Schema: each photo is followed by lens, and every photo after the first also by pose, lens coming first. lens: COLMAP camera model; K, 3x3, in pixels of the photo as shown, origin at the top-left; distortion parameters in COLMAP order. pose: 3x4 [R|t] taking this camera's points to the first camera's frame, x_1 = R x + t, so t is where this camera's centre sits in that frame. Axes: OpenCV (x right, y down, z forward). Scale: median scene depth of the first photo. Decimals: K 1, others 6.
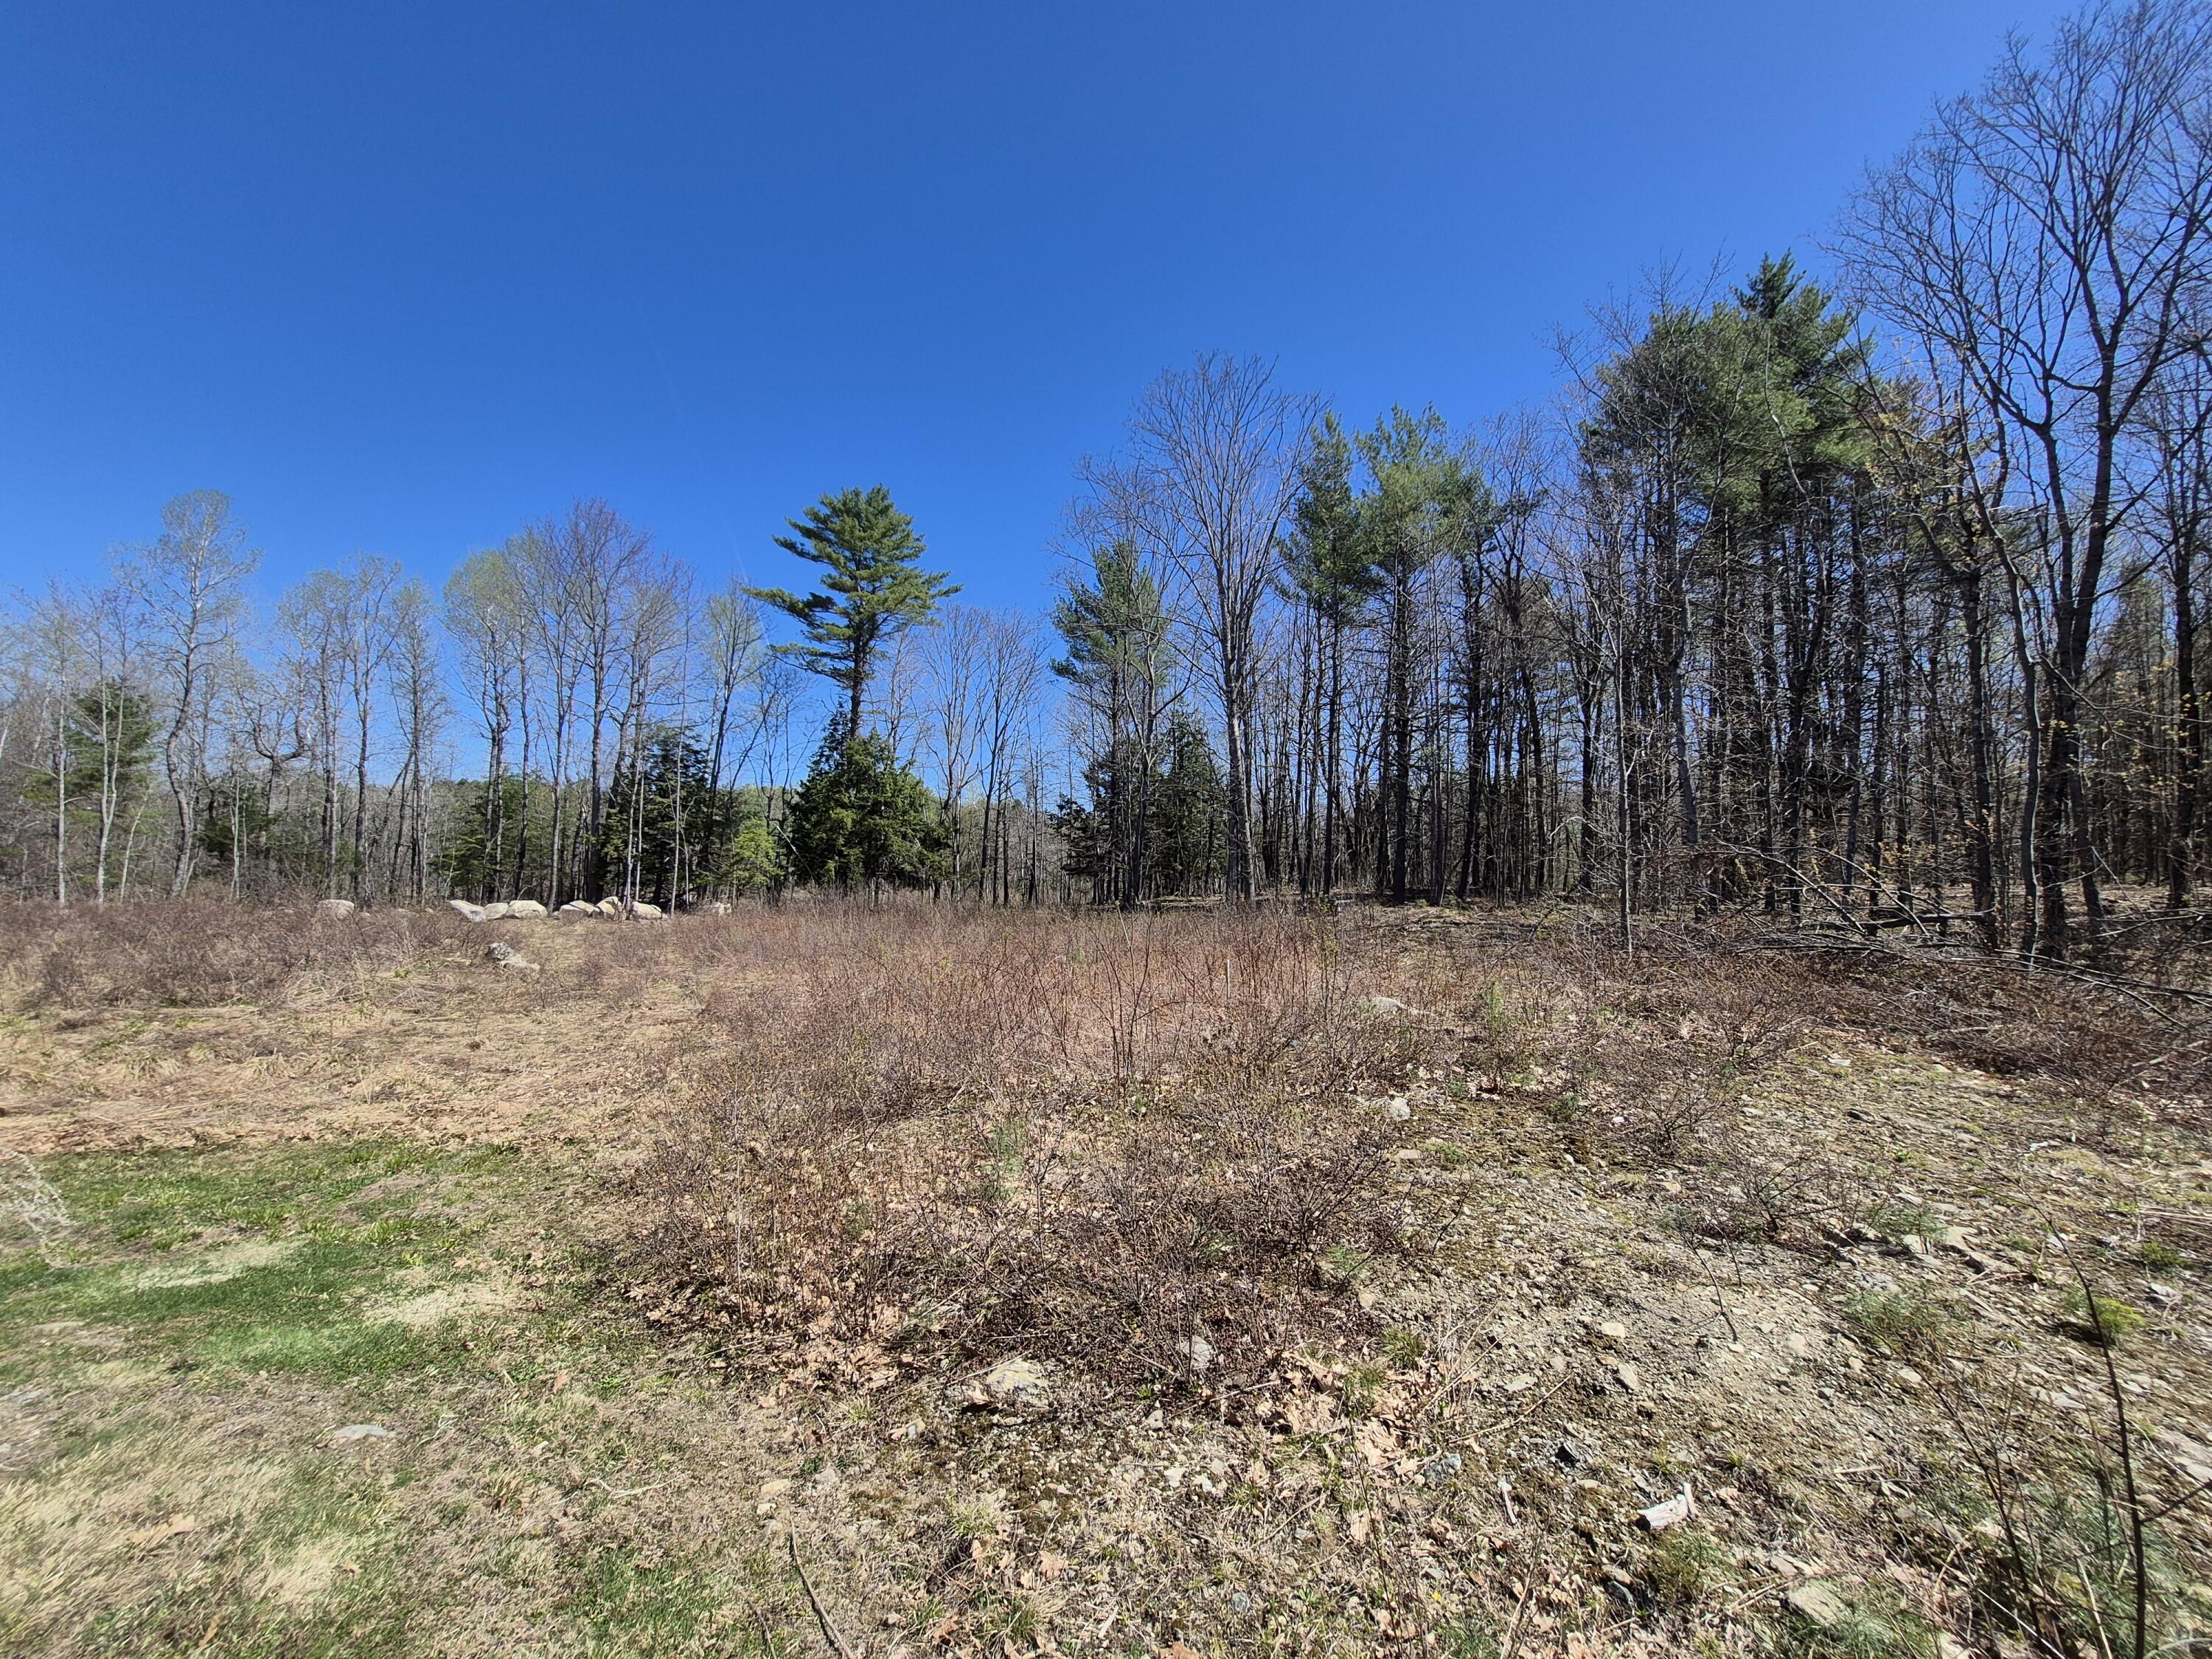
lens RADIAL K [[860.7, 0, 1095.6], [0, 860.7, 825.9], [0, 0, 1]] dist [-0.001297, 0.000686]
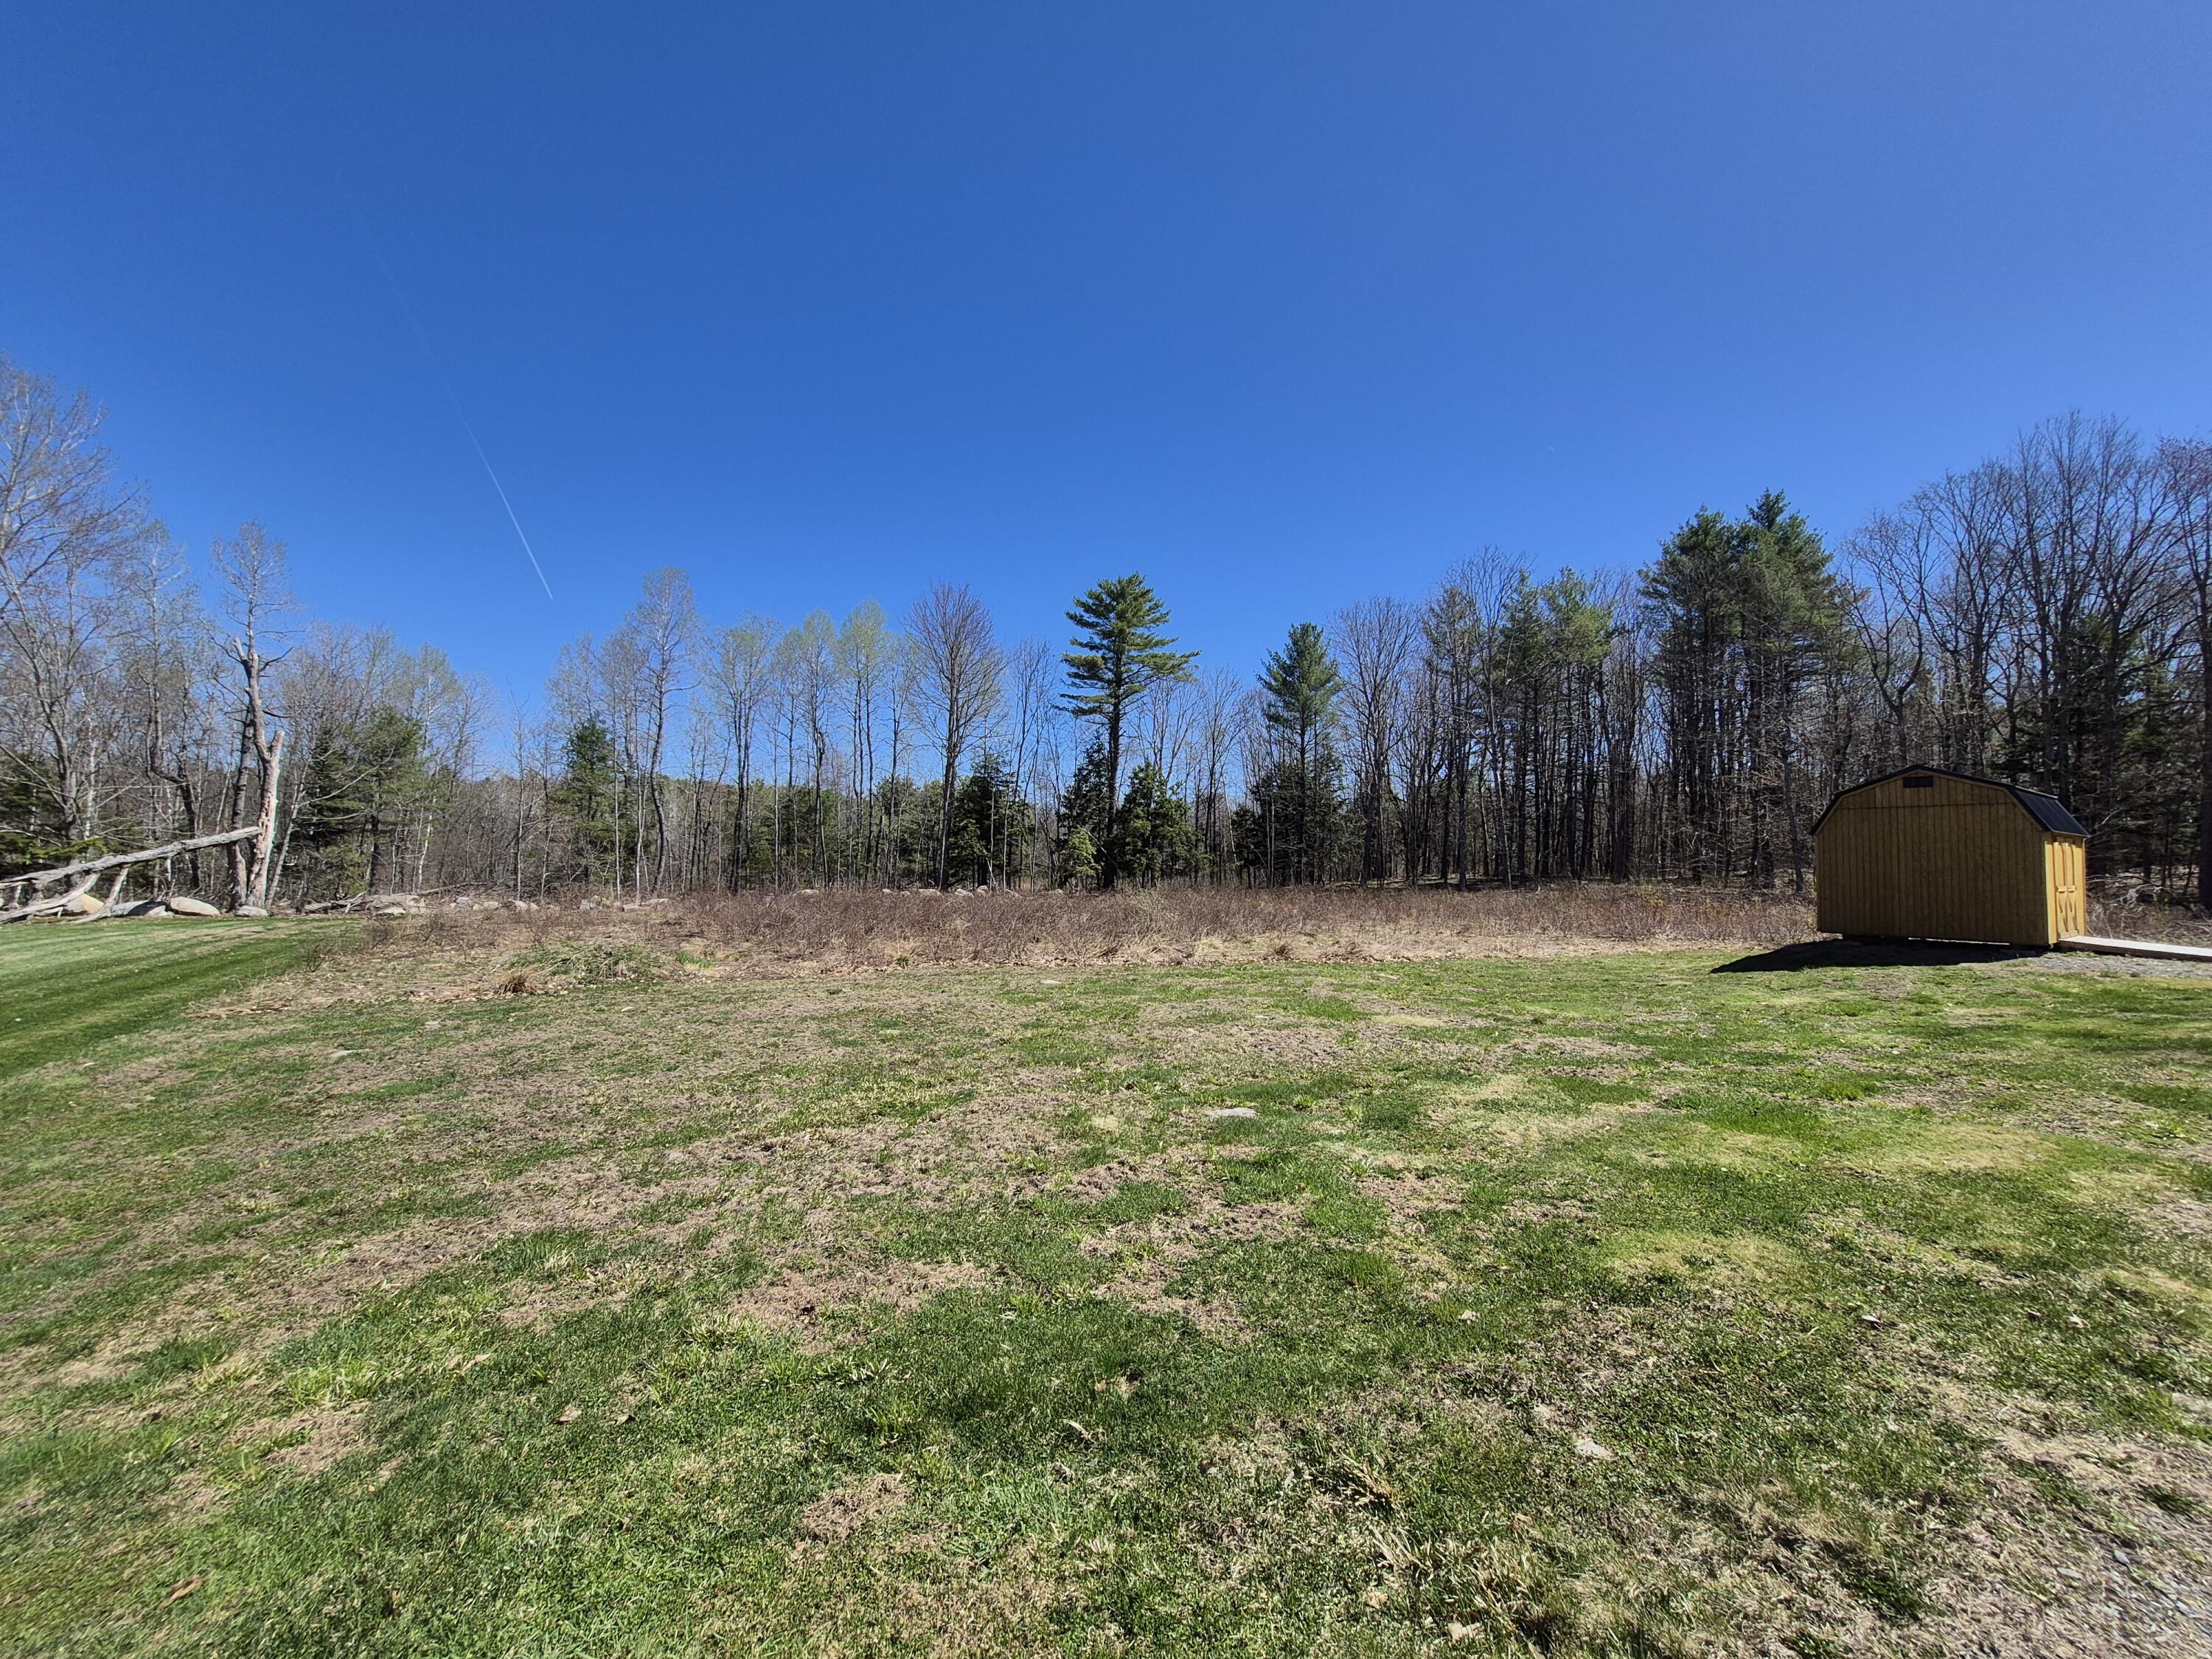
lens RADIAL K [[860.7, 0, 1095.6], [0, 860.7, 825.9], [0, 0, 1]] dist [-0.001297, 0.000686]
pose [[0.992464, 0.012472, 0.121899, -0.488760], [-0.013521, 0.999878, 0.007786, -0.012824], [-0.121787, -0.009375, 0.992512, -0.340732]]
